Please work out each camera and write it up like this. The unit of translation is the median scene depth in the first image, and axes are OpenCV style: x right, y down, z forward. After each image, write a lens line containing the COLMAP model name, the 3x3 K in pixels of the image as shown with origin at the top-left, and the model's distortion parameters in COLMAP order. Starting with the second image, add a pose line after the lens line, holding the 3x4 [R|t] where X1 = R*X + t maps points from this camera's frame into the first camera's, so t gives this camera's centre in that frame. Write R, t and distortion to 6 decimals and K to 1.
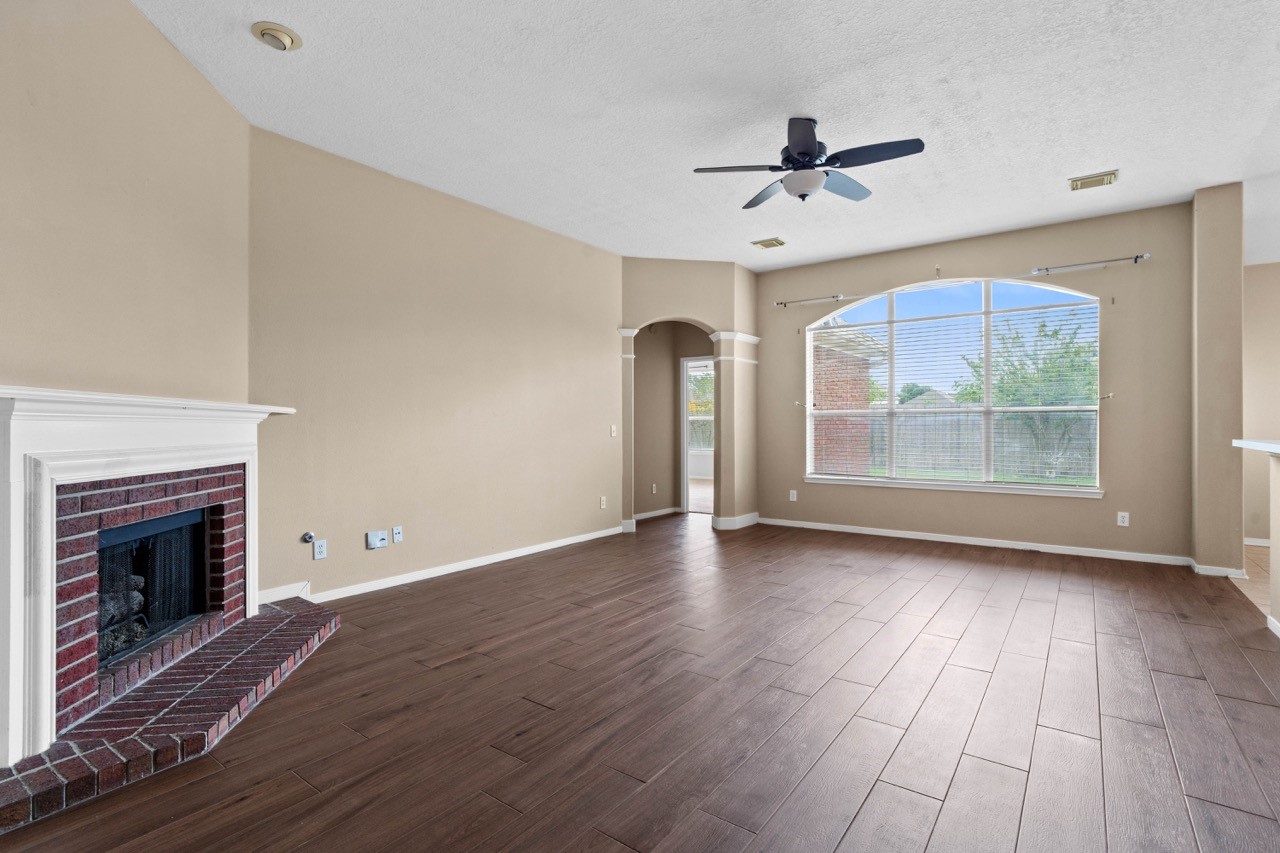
lens RADIAL K [[607.7, 0, 642.0], [0, 607.7, 427.2], [0, 0, 1]] dist [-0.018422, 0.009871]
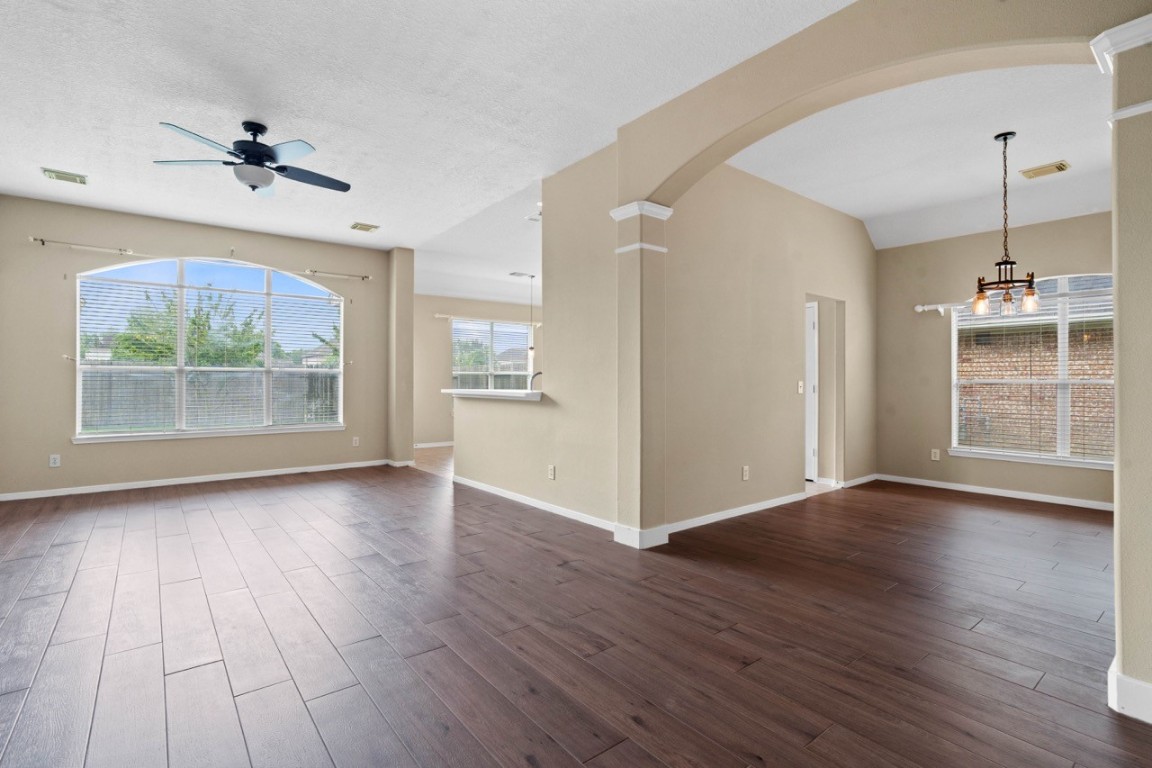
lens RADIAL K [[546.9, 0, 564.9], [0, 546.9, 378.2], [0, 0, 1]] dist [-0.018422, 0.009871]
pose [[0.263909, 0.006288, 0.964527, -0.646439], [0.001786, 0.999974, -0.007008, -0.002455], [-0.964546, 0.003573, 0.263891, 0.151549]]
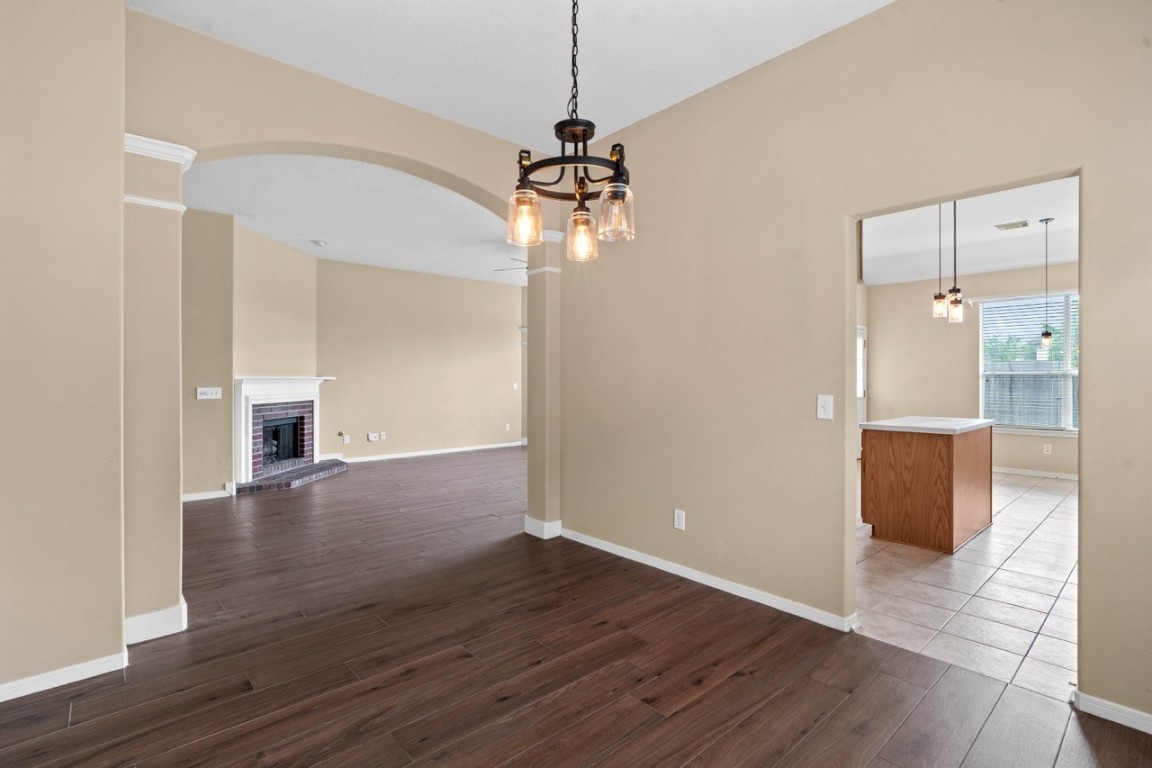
lens RADIAL K [[546.9, 0, 573.5], [0, 546.9, 378.3], [0, 0, 1]] dist [-0.018422, 0.009871]
pose [[0.977758, -0.000064, -0.209735, 0.847476], [-0.000837, 0.999991, -0.004209, -0.022286], [0.209733, 0.004291, 0.977749, -0.953714]]
